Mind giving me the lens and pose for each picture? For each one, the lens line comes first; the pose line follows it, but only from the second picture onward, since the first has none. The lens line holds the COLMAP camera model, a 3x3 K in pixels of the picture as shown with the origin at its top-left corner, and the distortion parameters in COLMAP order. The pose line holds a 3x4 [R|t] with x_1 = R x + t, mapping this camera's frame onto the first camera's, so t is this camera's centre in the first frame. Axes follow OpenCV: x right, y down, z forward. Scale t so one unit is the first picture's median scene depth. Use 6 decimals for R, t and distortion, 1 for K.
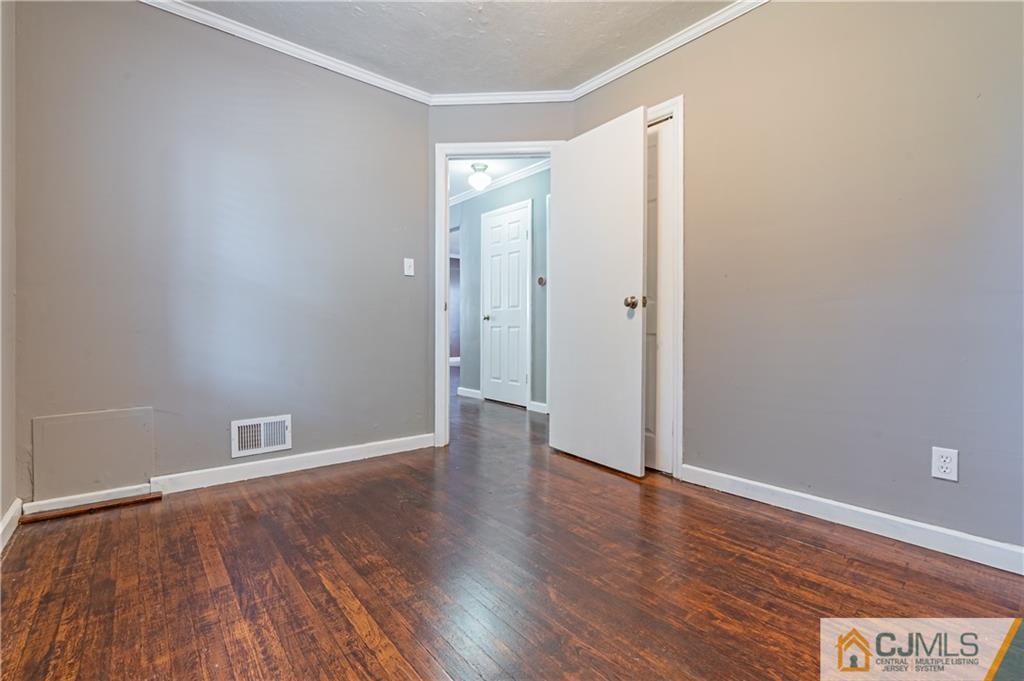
lens RADIAL K [[449.2, 0, 506.0], [0, 449.2, 330.2], [0, 0, 1]] dist [-0.001001, -0.000139]
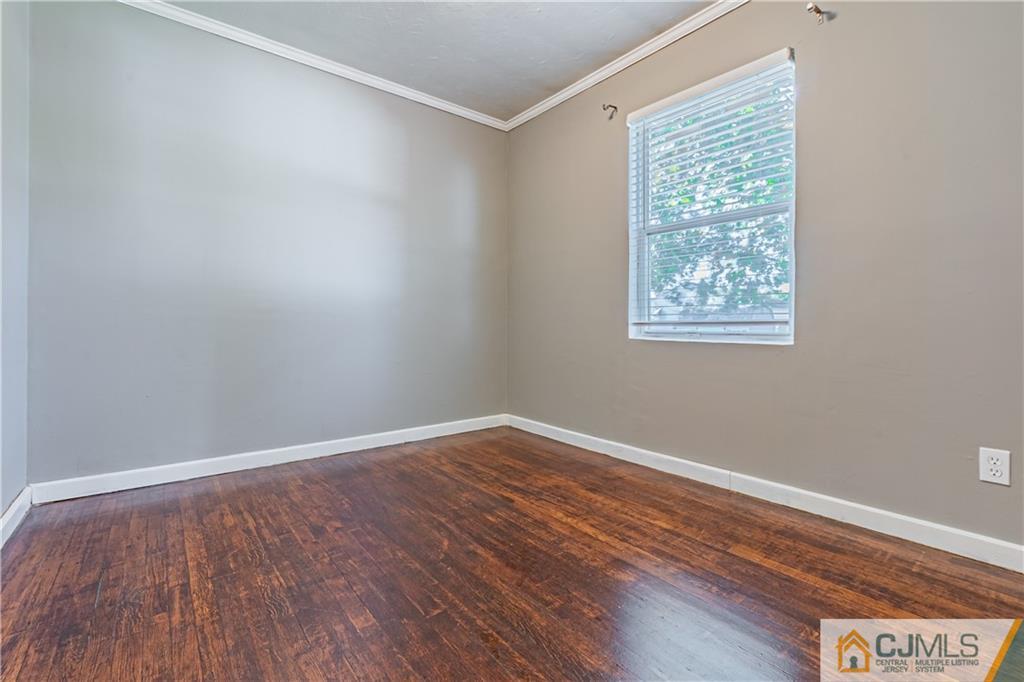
lens RADIAL K [[449.2, 0, 506.0], [0, 449.2, 330.7], [0, 0, 1]] dist [-0.001001, -0.000139]
pose [[-0.999656, -0.009470, 0.024452, -0.083054], [-0.008872, 0.999662, 0.024454, -0.012259], [-0.024675, 0.024229, -0.999402, 2.205110]]
